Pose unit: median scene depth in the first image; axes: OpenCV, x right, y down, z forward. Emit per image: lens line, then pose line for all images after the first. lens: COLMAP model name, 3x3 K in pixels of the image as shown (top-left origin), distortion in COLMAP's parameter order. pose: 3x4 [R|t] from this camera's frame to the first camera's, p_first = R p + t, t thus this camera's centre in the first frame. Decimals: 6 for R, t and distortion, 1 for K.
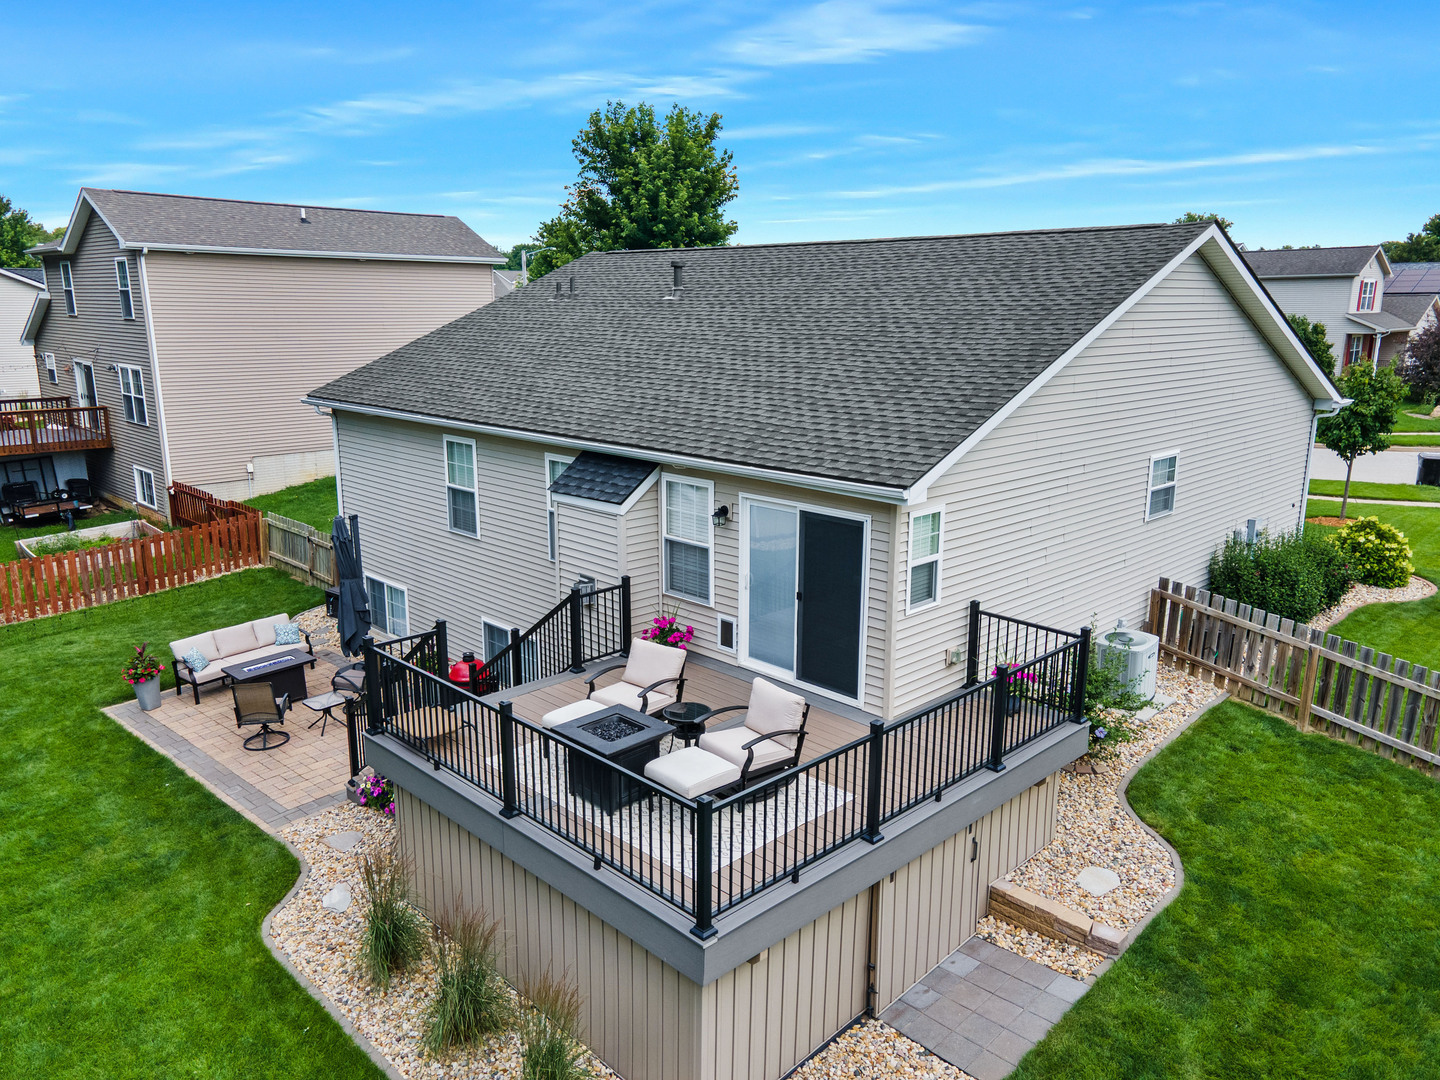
lens RADIAL K [[1049.2, 0, 720.0], [0, 1049.2, 540.0], [0, 0, 1]] dist [0.033541, 0.054601]
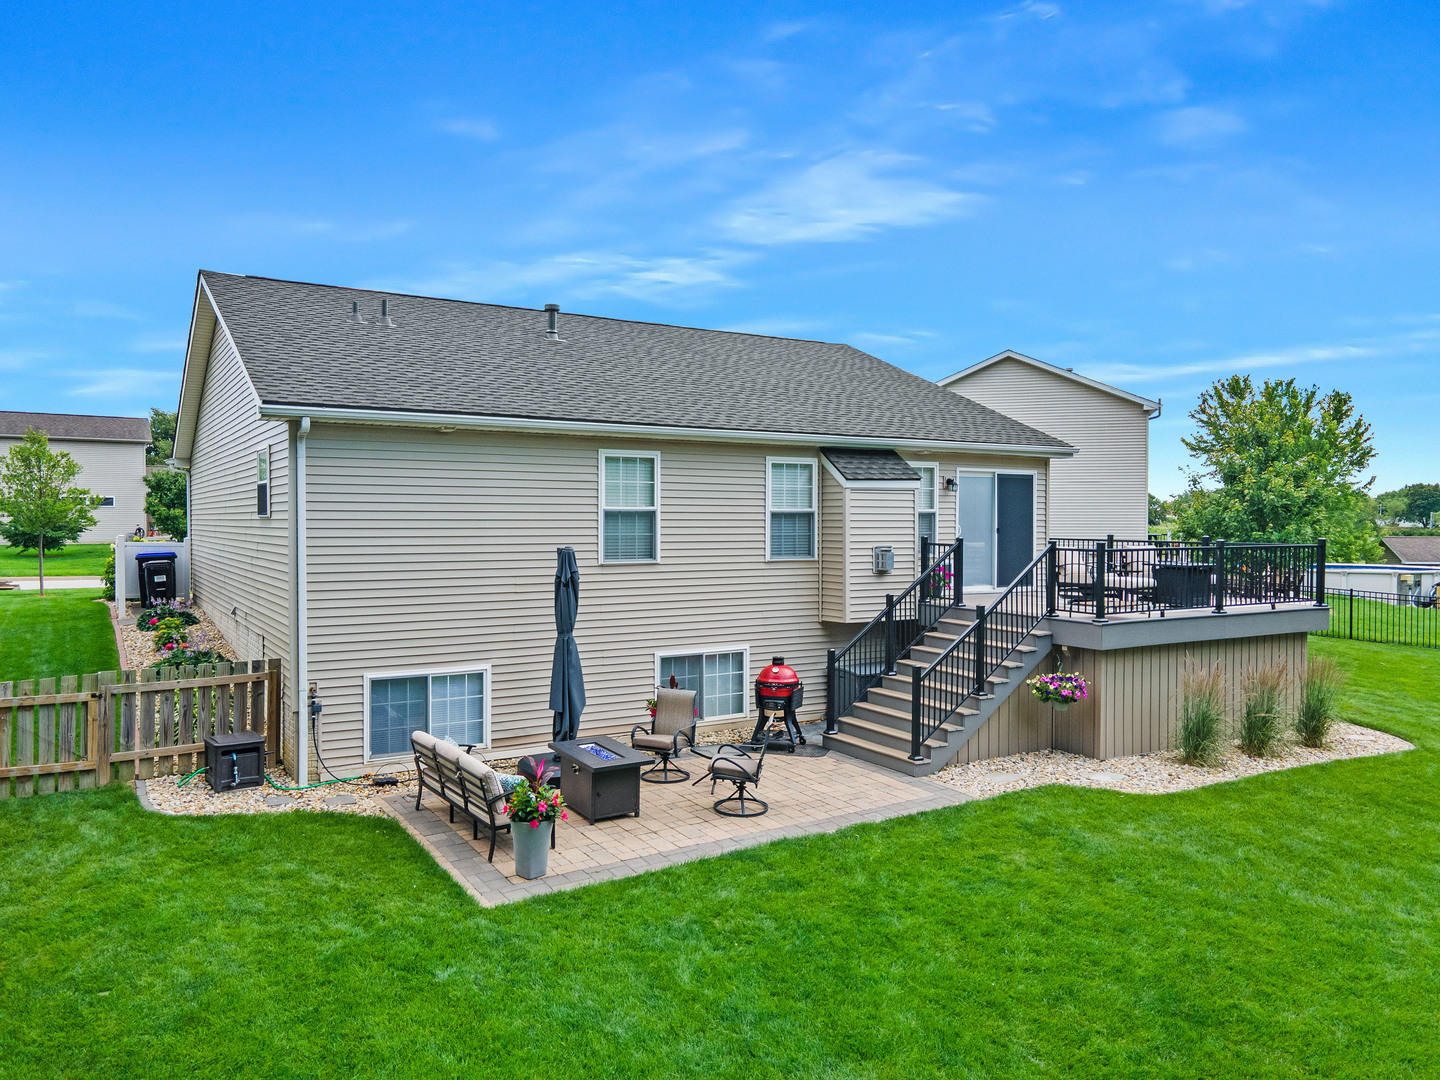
lens RADIAL K [[1049.2, 0, 720.0], [0, 1049.2, 540.0], [0, 0, 1]] dist [0.033541, 0.054601]
pose [[0.231549, -0.021321, 0.972590, -1.411853], [0.213883, 0.976413, -0.029515, 0.023480], [-0.949020, 0.214854, 0.230648, 0.960803]]
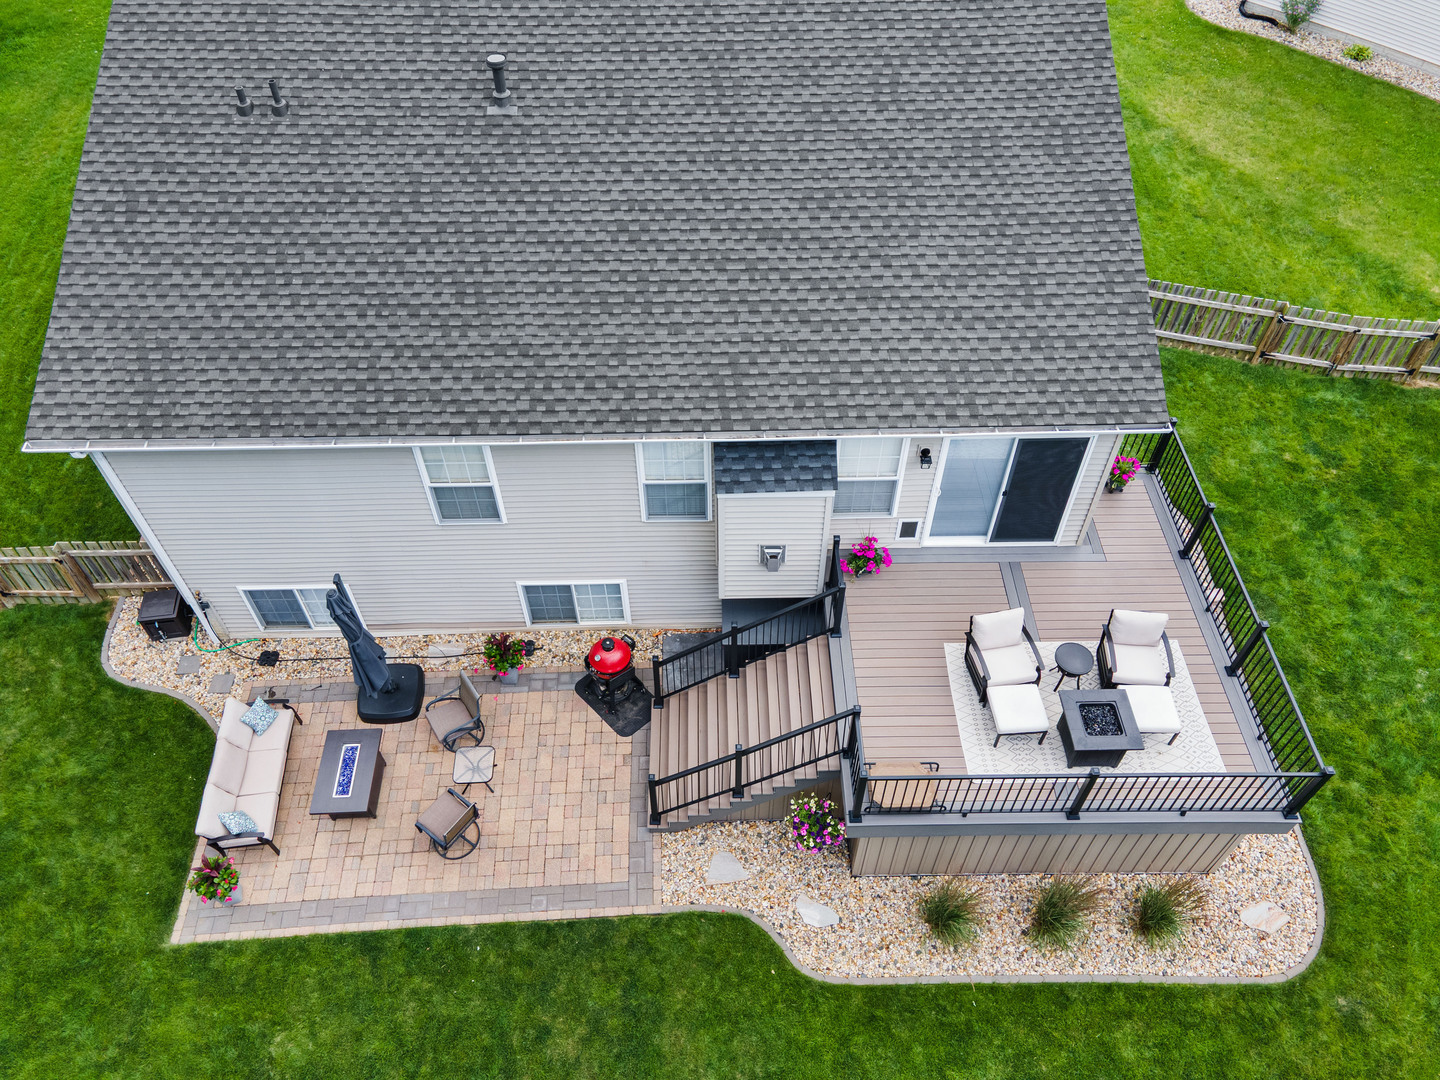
lens RADIAL K [[1040.7, 0, 722.9], [0, 1040.7, 537.4], [0, 0, 1]] dist [0.036246, 0.010657]
pose [[0.689497, -0.551878, 0.469068, -0.664385], [0.164676, 0.750114, 0.640477, -0.657596], [-0.705320, -0.364363, 0.608082, 0.461708]]
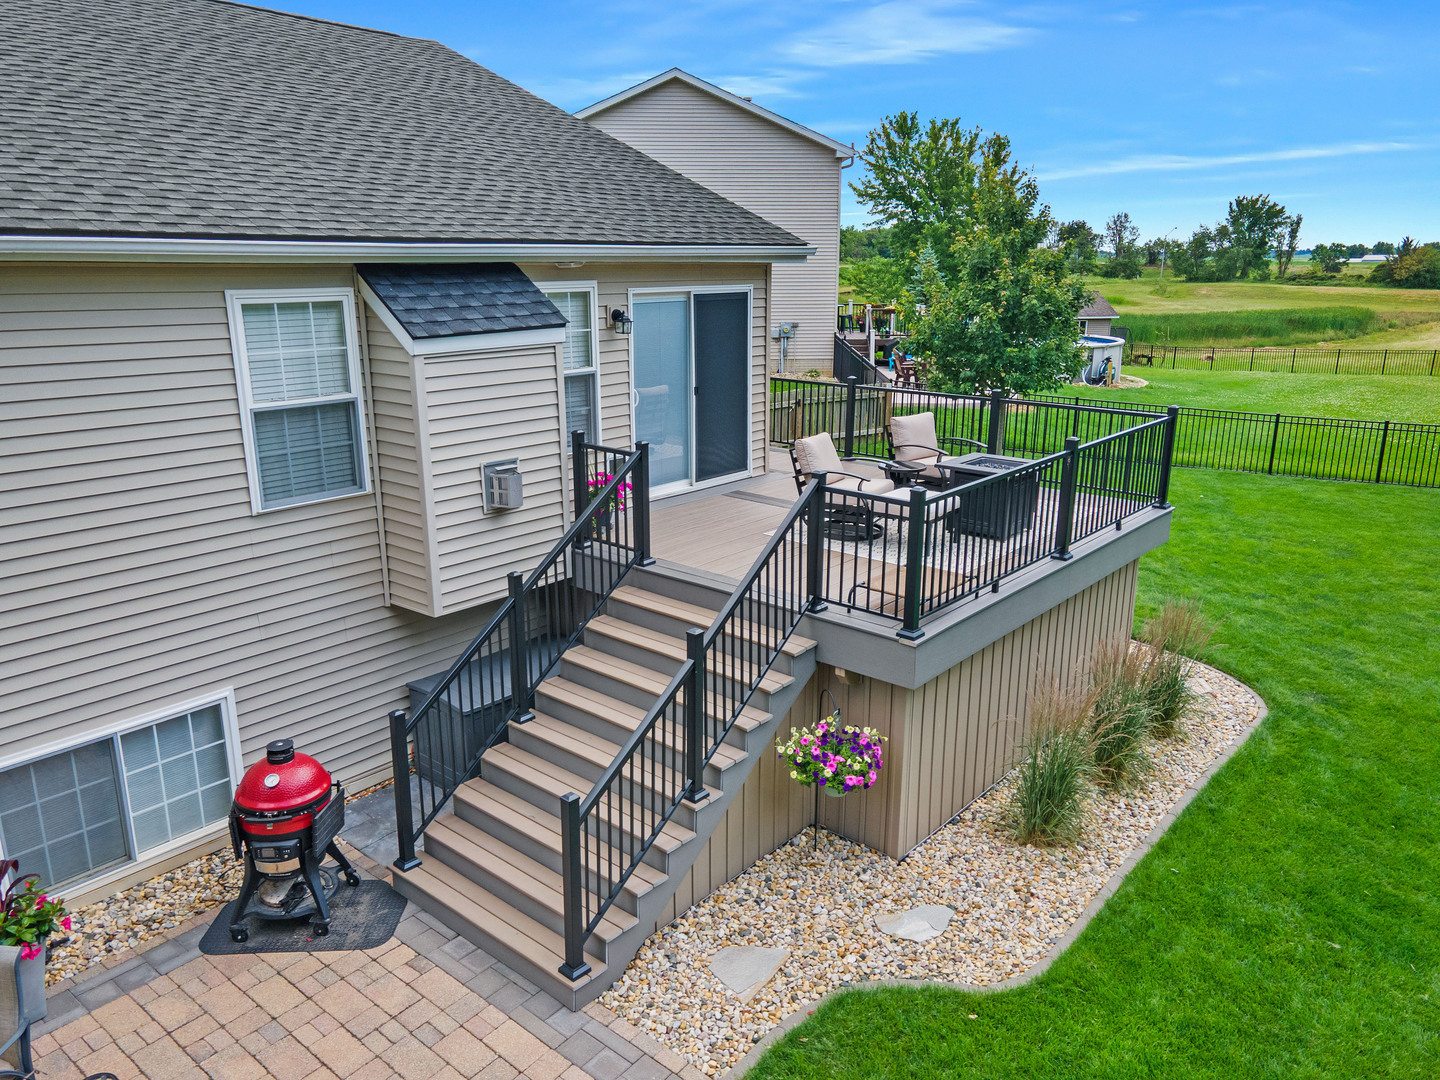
lens RADIAL K [[1049.2, 0, 720.0], [0, 1049.2, 540.0], [0, 0, 1]] dist [0.033541, 0.054601]
pose [[-0.085361, -0.263751, 0.960806, -0.801741], [0.221835, 0.935089, 0.276400, -0.070706], [-0.971341, 0.236734, -0.021311, 0.958422]]
